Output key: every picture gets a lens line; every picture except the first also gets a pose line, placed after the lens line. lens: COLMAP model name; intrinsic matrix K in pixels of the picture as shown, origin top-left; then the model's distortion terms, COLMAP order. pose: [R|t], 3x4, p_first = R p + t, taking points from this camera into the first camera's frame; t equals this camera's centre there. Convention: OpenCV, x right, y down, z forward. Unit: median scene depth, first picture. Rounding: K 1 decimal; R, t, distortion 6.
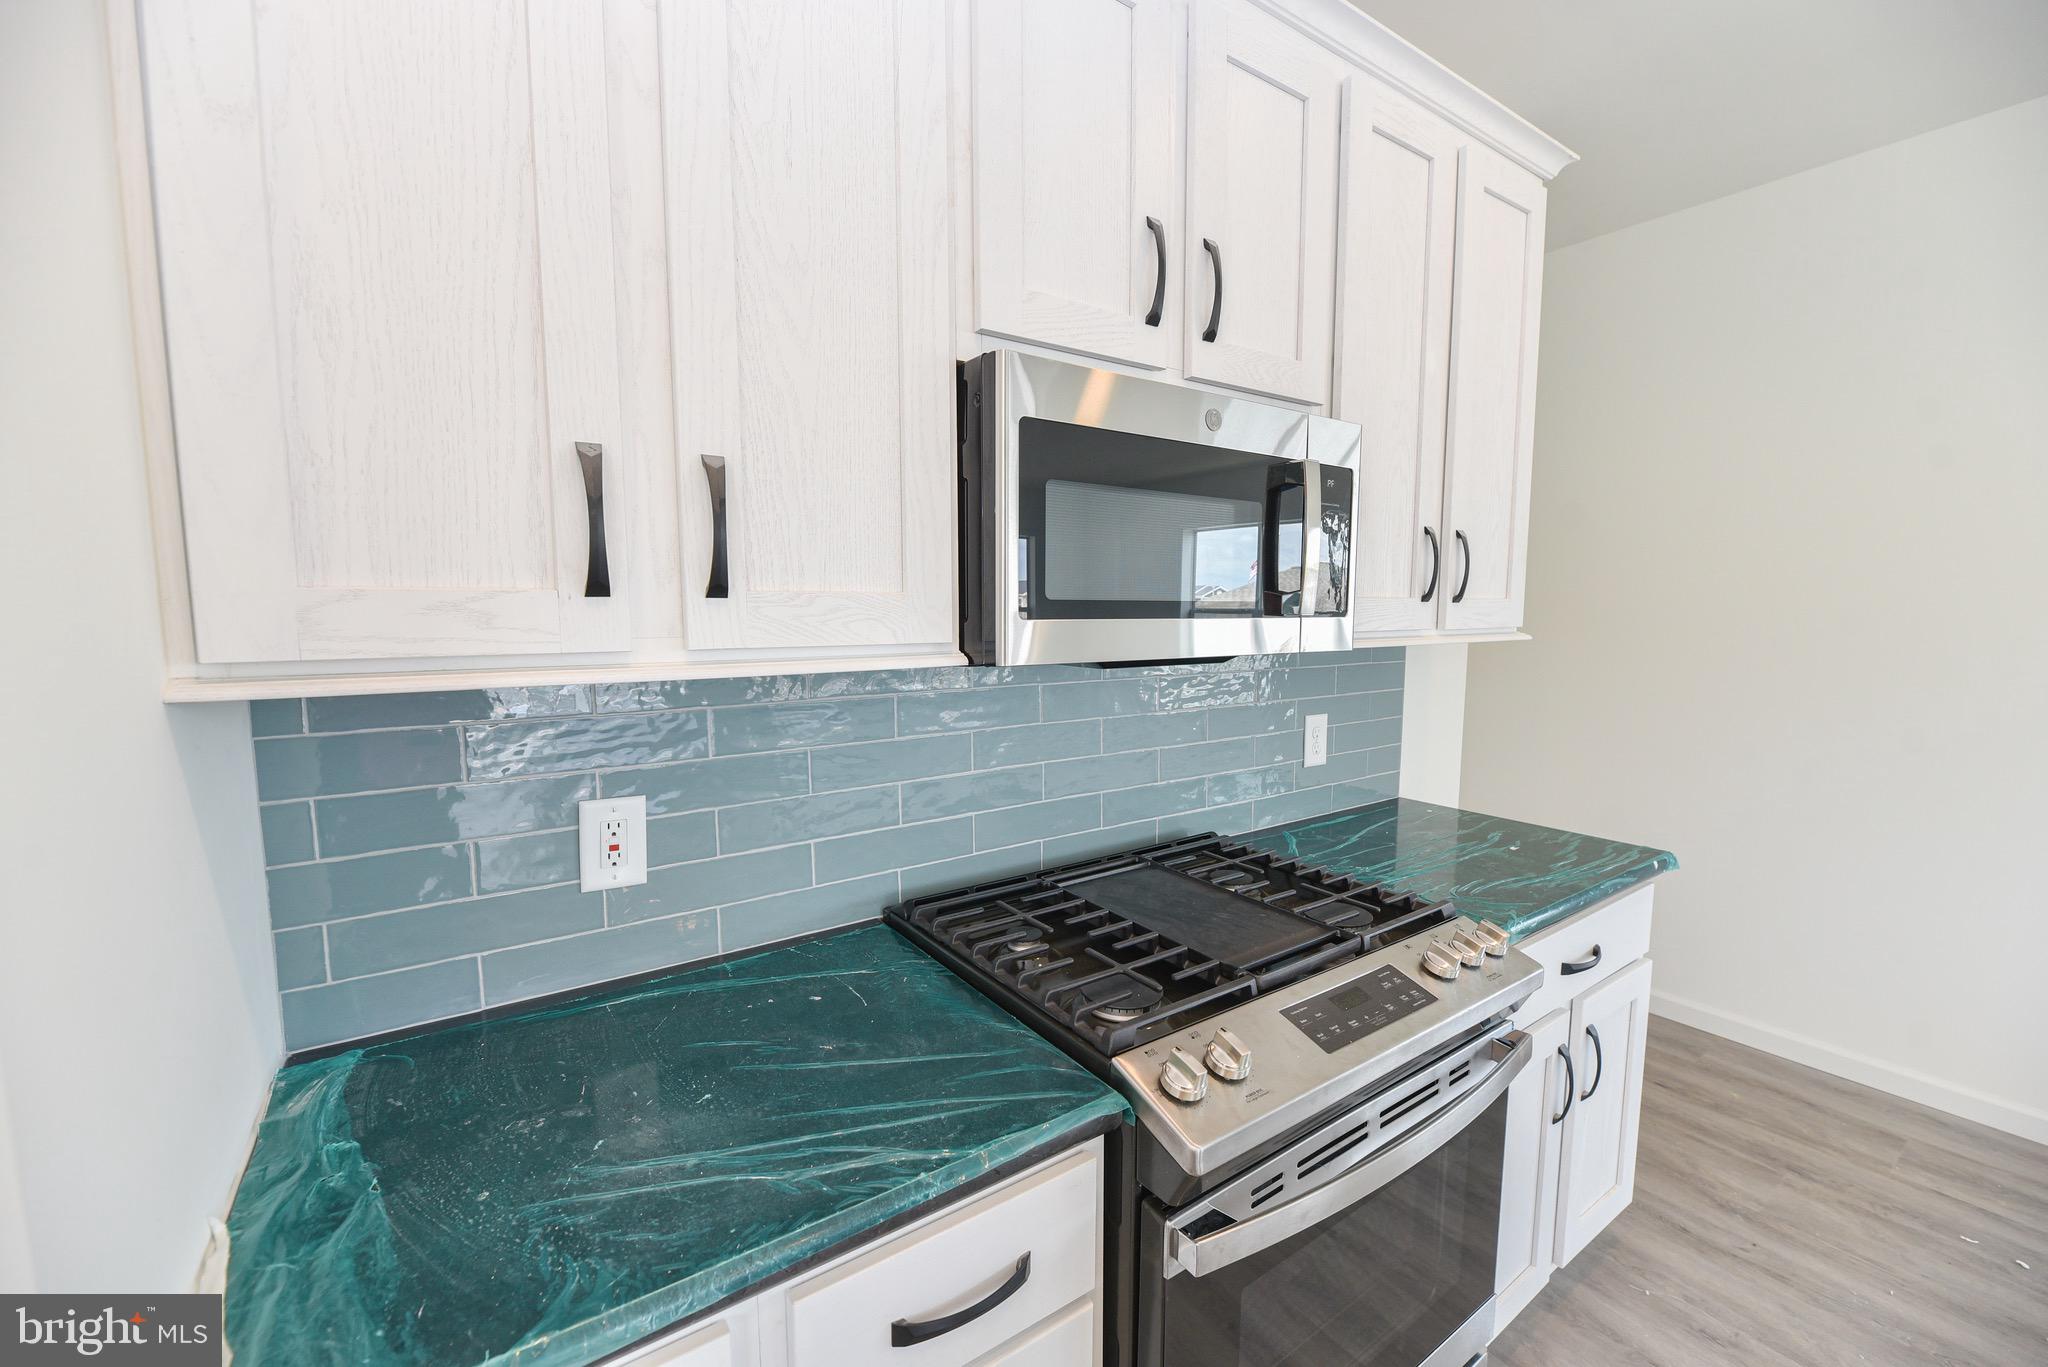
lens RADIAL K [[830.2, 0, 1016.2], [0, 830.2, 686.7], [0, 0, 1]] dist [-0.001122, -0.002534]
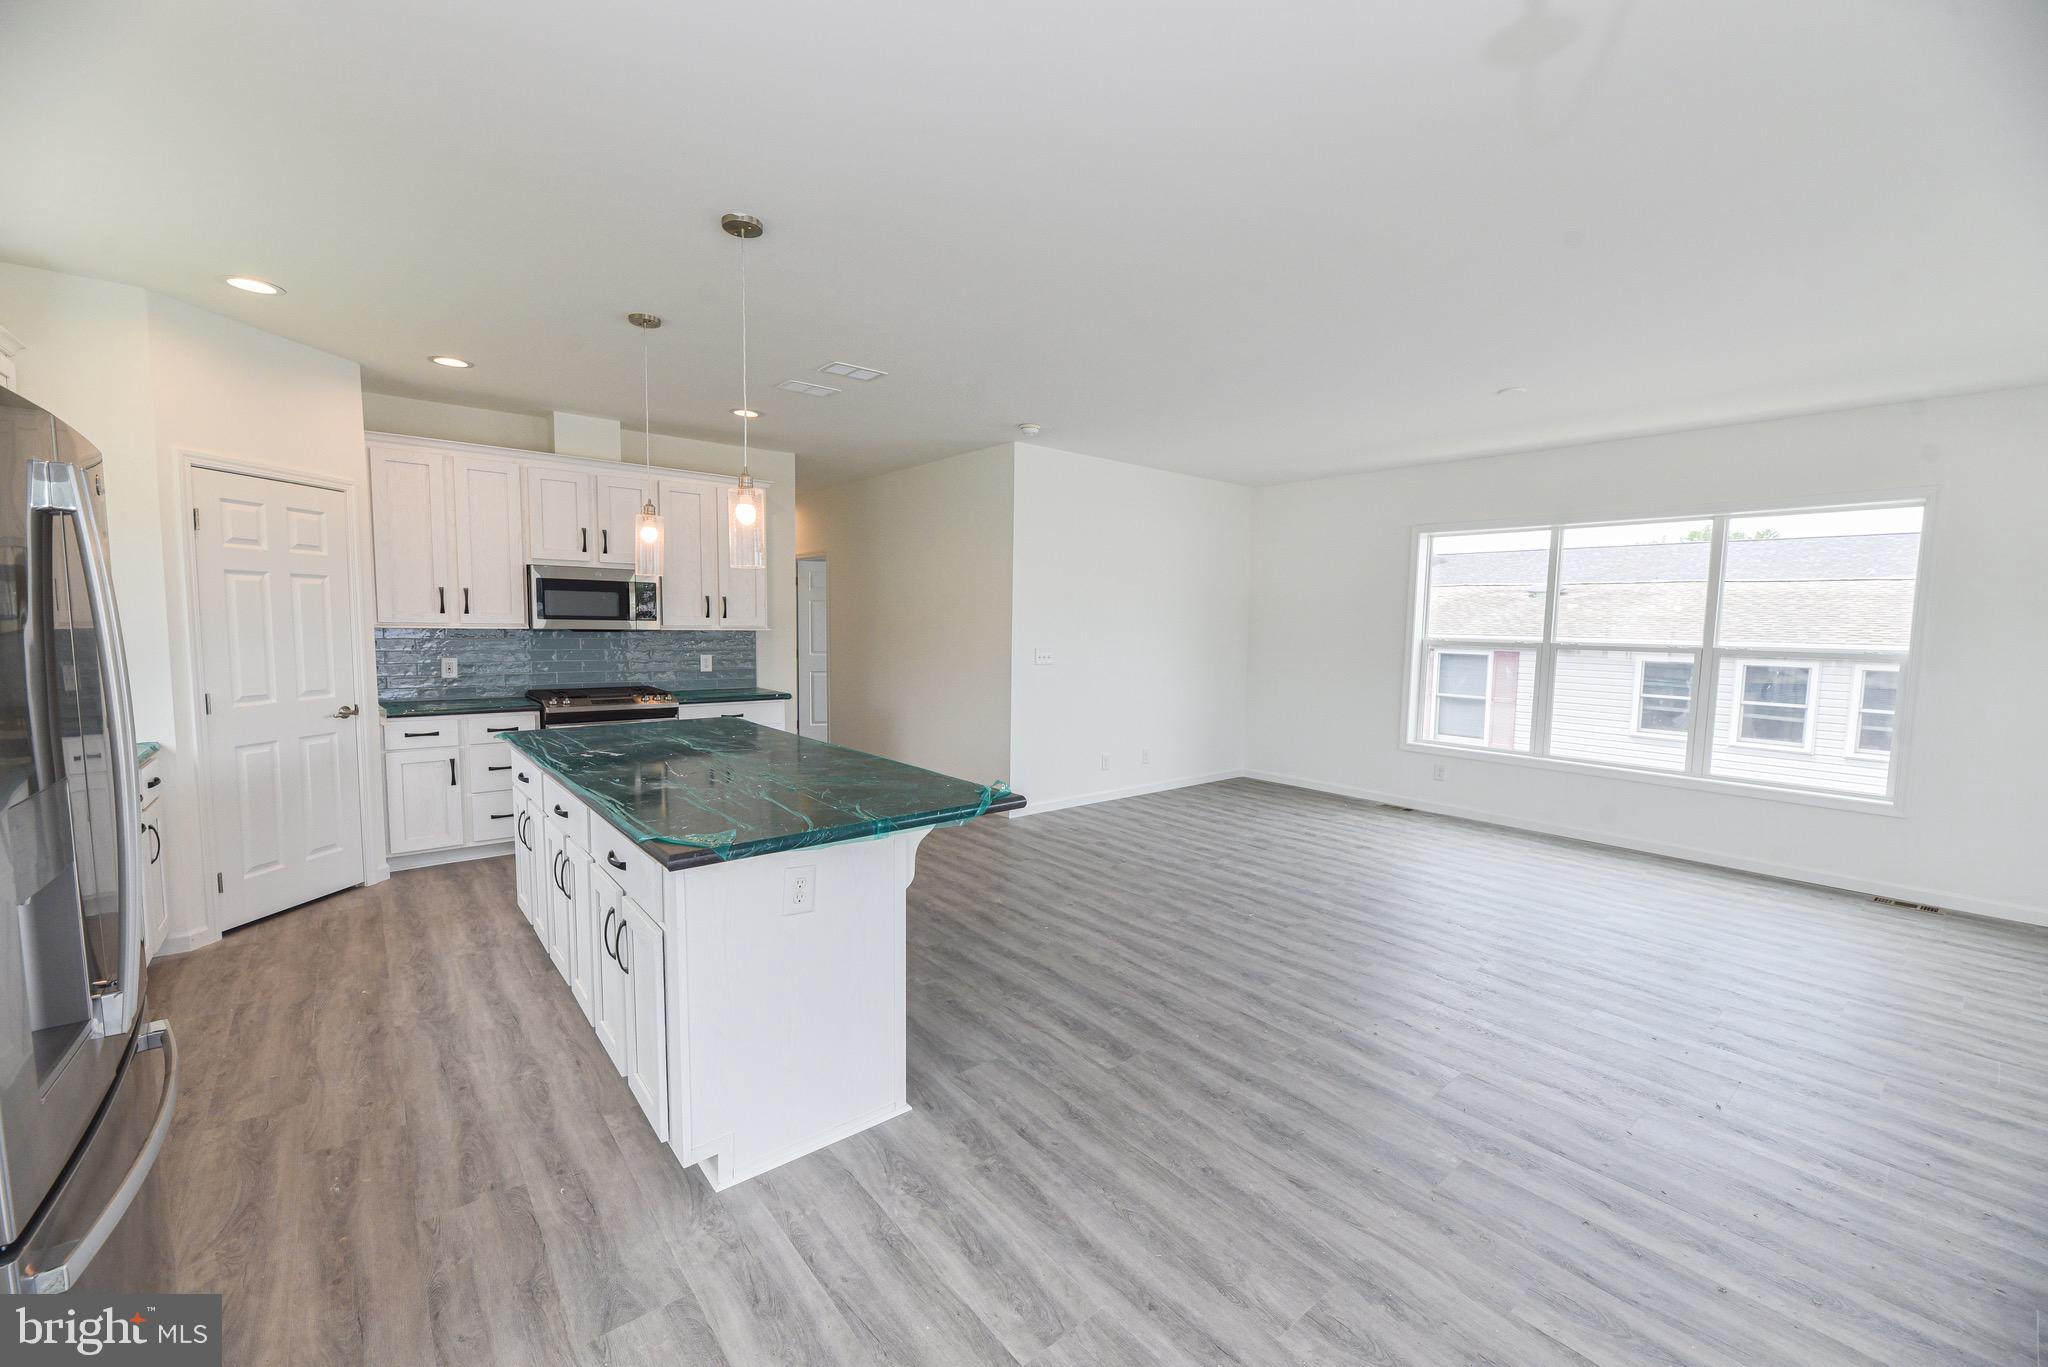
lens RADIAL K [[830.2, 0, 1025.5], [0, 830.2, 692.2], [0, 0, 1]] dist [-0.001122, -0.002534]
pose [[0.996602, 0.006563, 0.082105, 2.420193], [-0.005559, 0.999907, -0.012453, 0.388508], [-0.082179, 0.011955, 0.996546, -4.003372]]
